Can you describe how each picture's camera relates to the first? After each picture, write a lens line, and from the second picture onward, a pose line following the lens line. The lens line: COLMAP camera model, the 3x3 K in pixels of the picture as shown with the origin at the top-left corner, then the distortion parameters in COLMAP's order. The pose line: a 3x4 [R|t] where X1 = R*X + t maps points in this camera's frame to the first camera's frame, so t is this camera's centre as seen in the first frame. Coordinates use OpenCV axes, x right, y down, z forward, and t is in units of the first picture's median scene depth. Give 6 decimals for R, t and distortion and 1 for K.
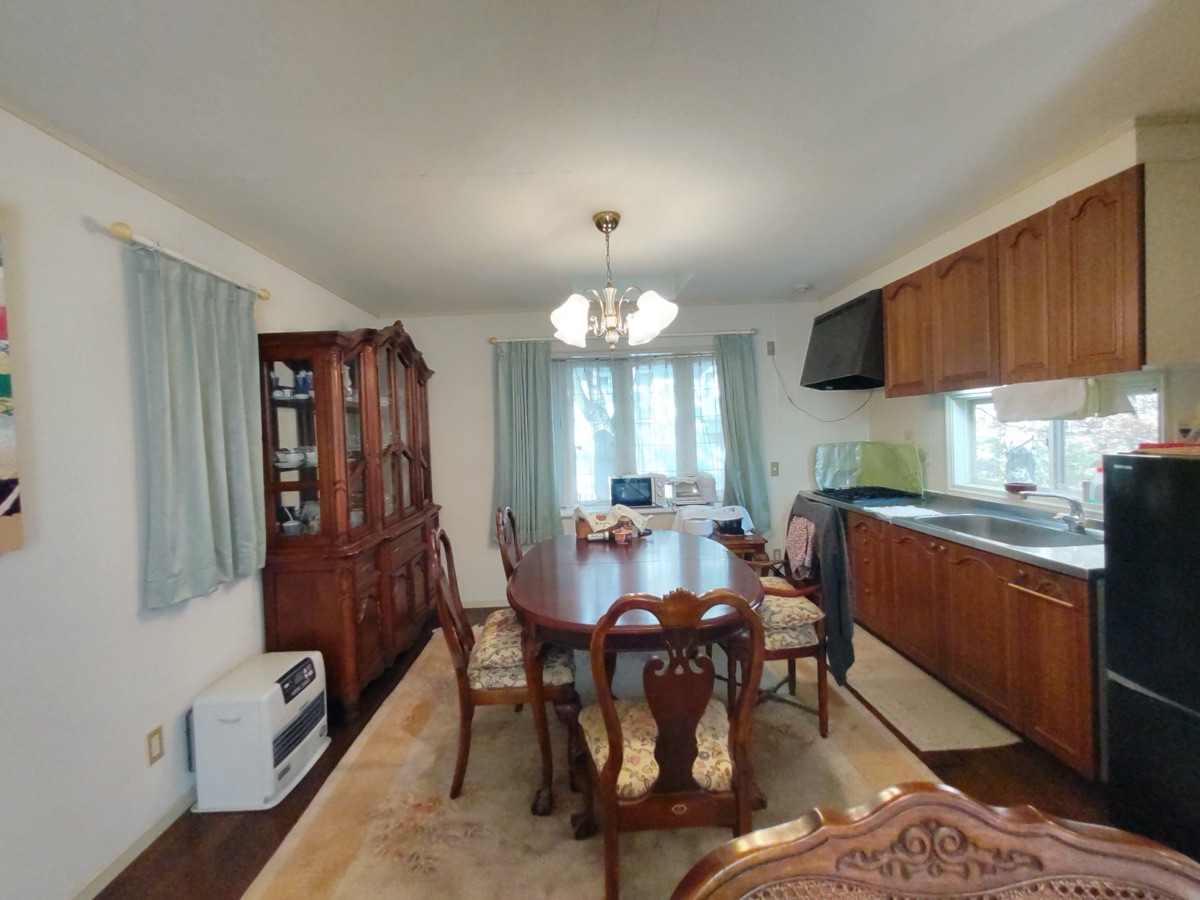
lens RADIAL K [[512.3, 0, 601.4], [0, 512.3, 447.4], [0, 0, 1]] dist [-0.002636, 0.001652]
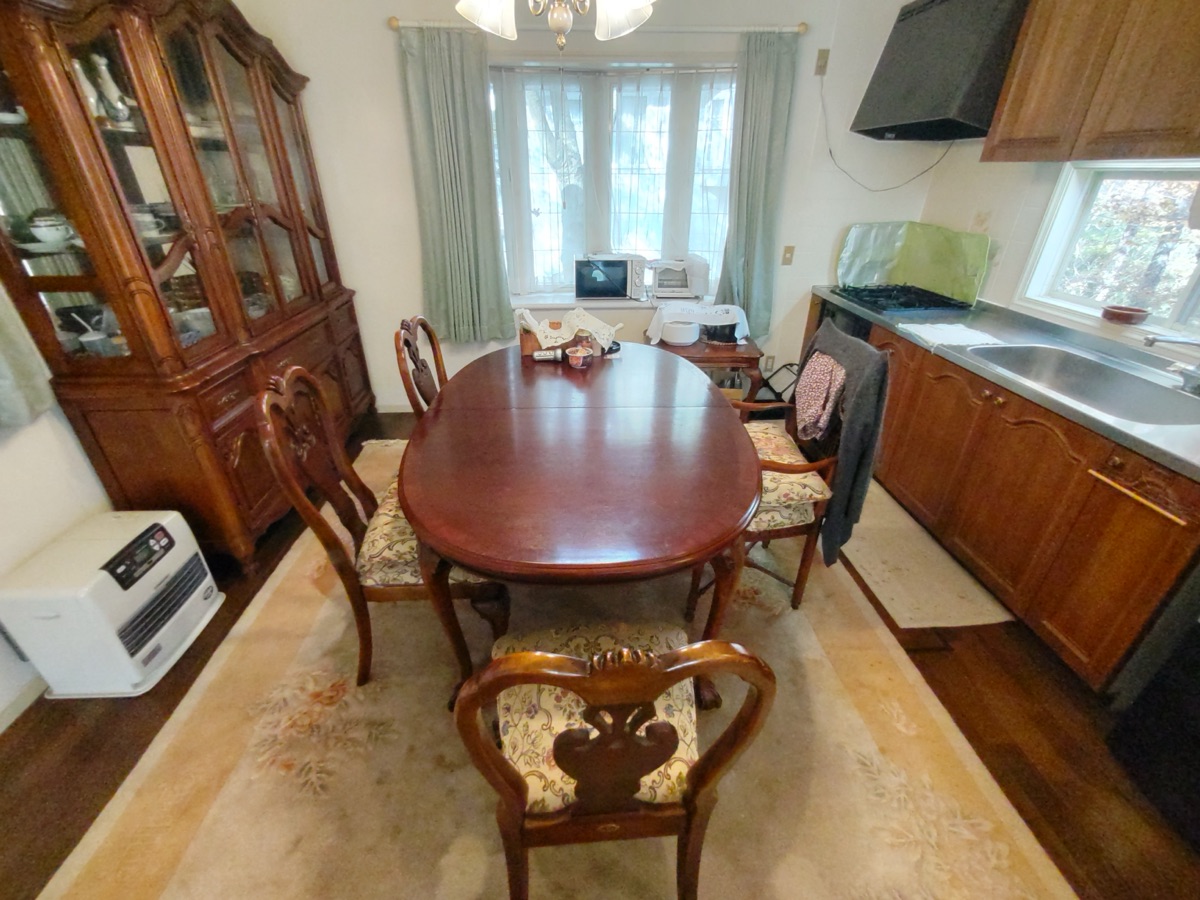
lens RADIAL K [[512.3, 0, 593.8], [0, 512.3, 450.5], [0, 0, 1]] dist [-0.002636, 0.001652]
pose [[0.999030, 0.028529, 0.033529, 0.049514], [-0.040586, 0.891916, 0.450377, -0.054740], [-0.017056, -0.451301, 0.892209, 0.322618]]
